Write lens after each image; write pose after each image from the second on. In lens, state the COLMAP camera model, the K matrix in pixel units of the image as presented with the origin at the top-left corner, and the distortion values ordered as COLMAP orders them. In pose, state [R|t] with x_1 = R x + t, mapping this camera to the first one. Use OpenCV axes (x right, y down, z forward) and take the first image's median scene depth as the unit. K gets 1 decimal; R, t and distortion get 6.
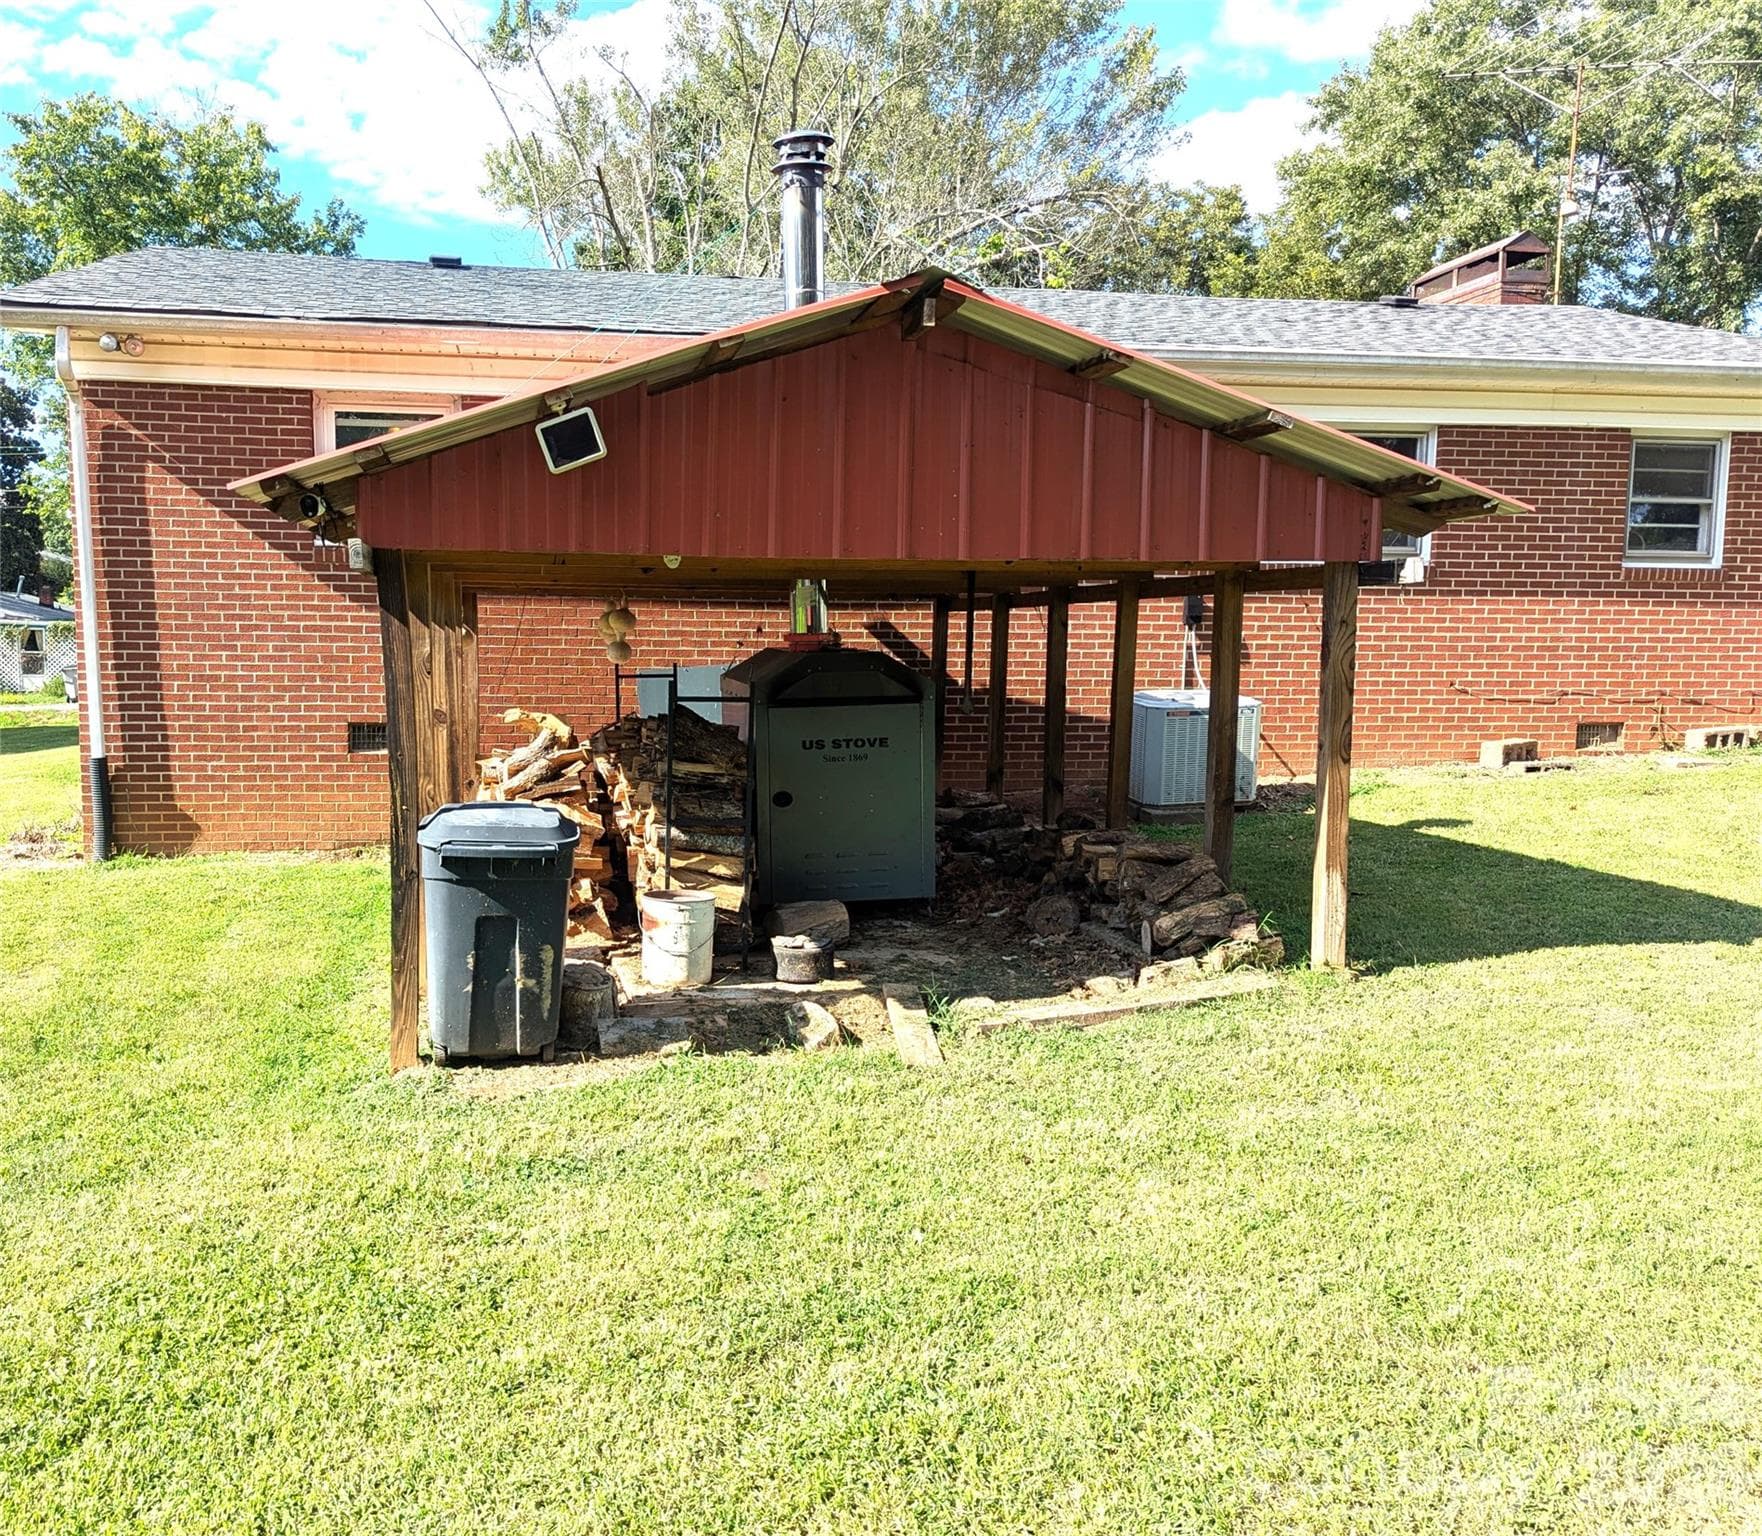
lens RADIAL K [[1501.6, 0, 881.0], [0, 1501.6, 768.0], [0, 0, 1]] dist [-0.000360, -0.000618]
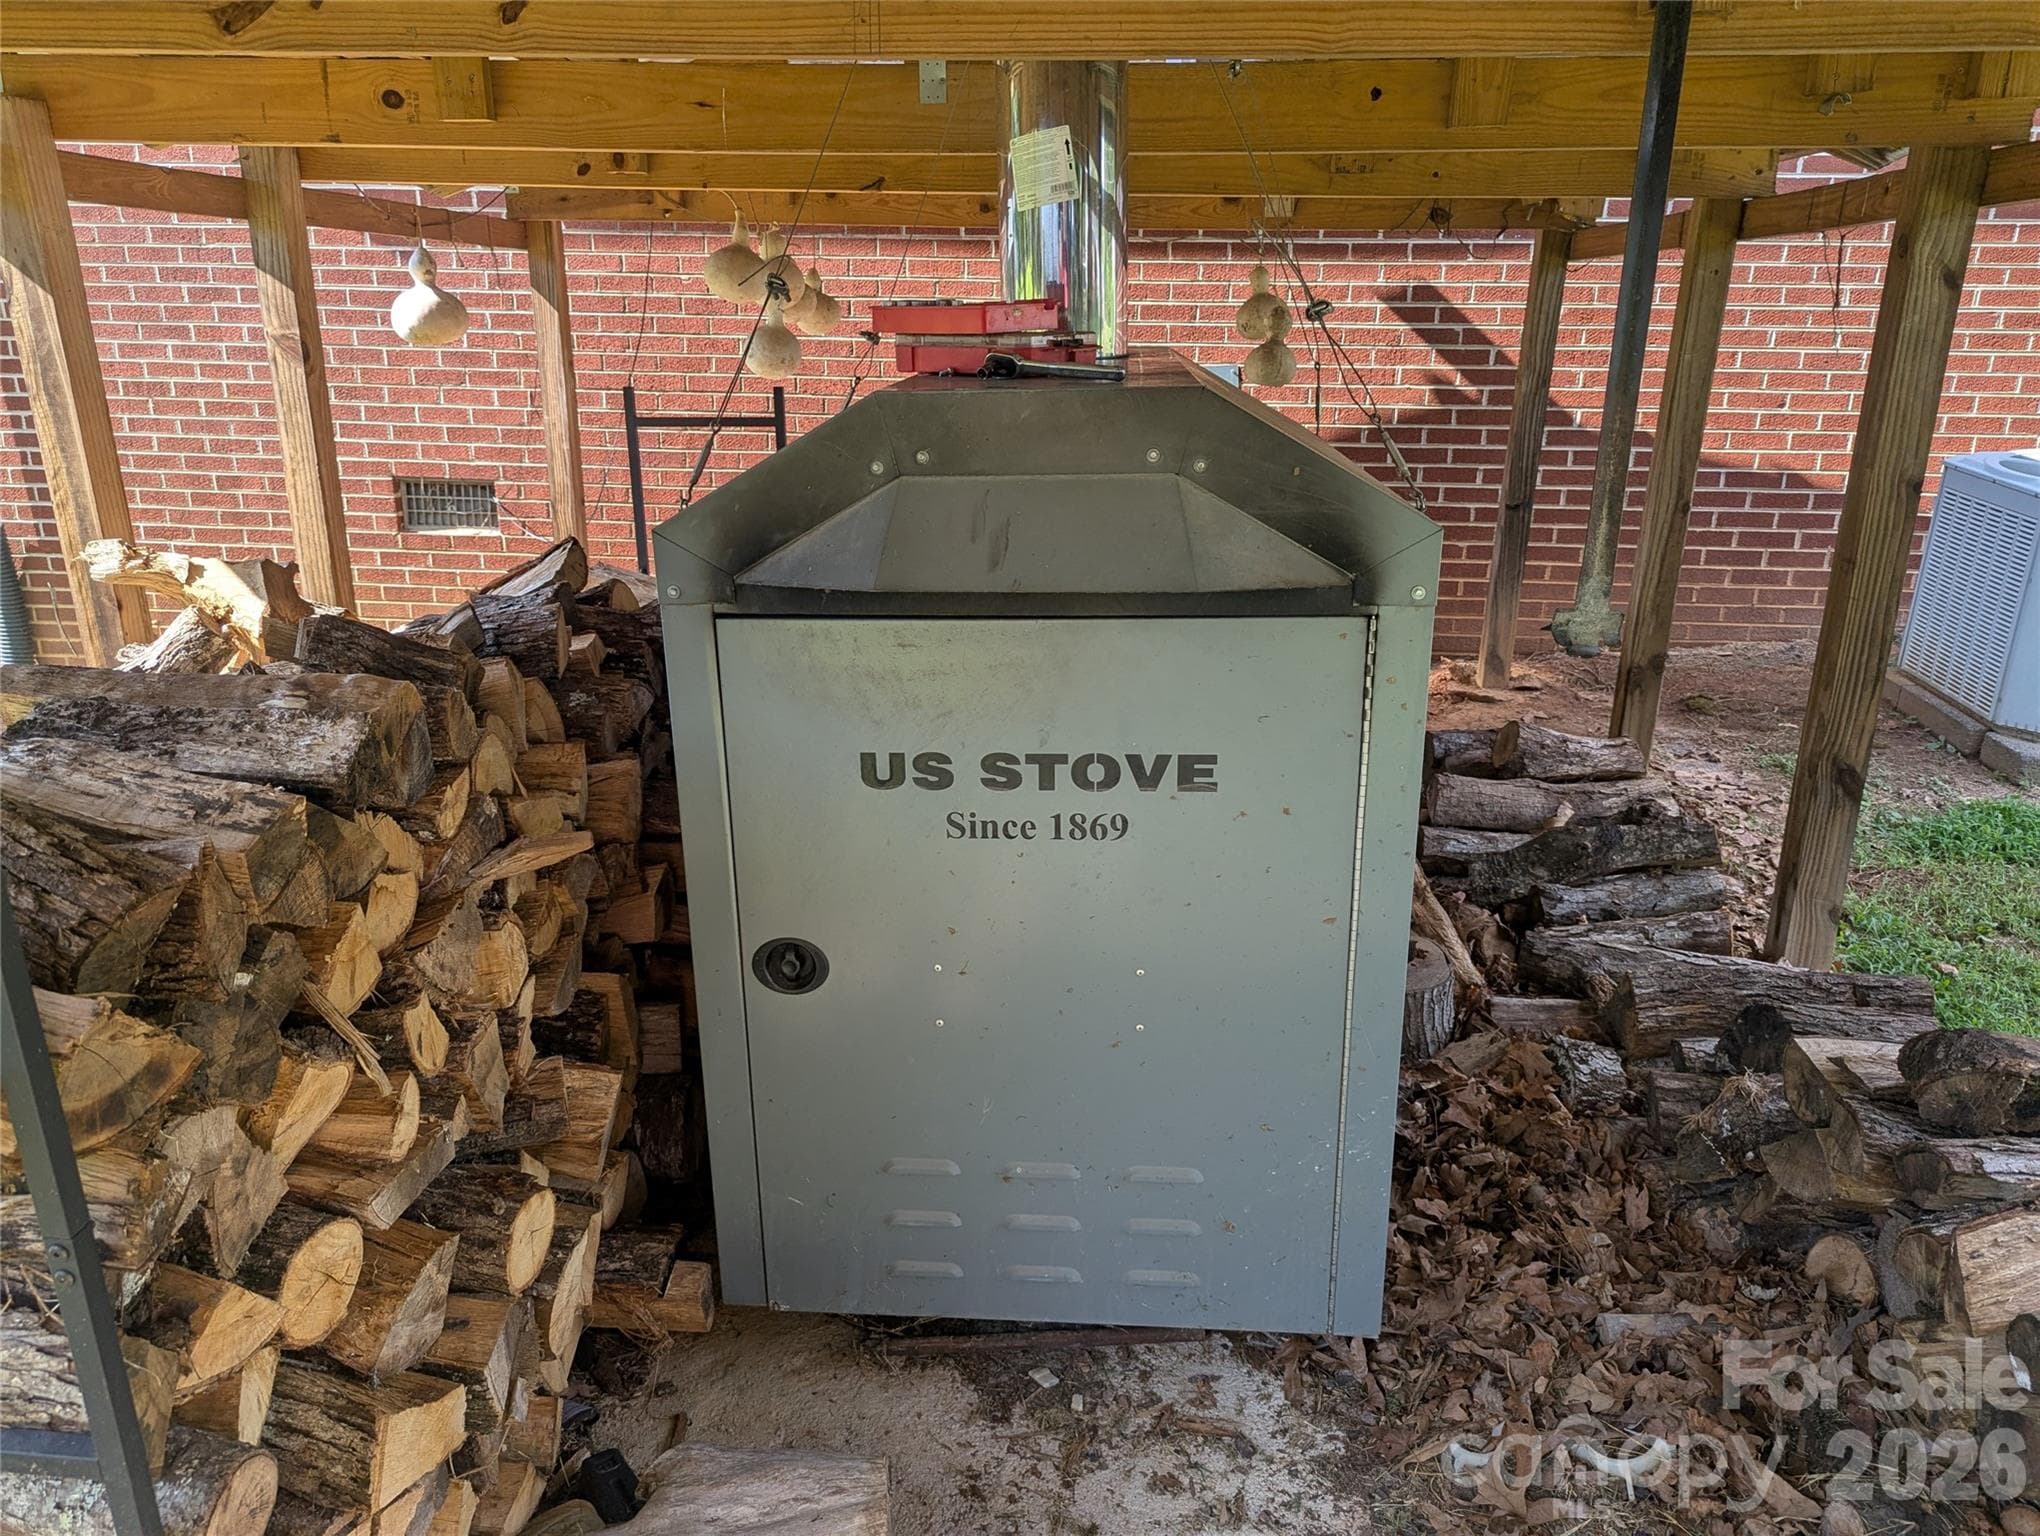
lens RADIAL K [[1462.7, 0, 1020.0], [0, 1462.7, 768.0], [0, 0, 1]] dist [0.057505, -0.057503]
pose [[0.954869, 0.089732, -0.283148, 0.029540], [-0.028925, 0.976836, 0.212023, -0.047951], [0.295614, -0.194264, 0.935347, 0.547343]]
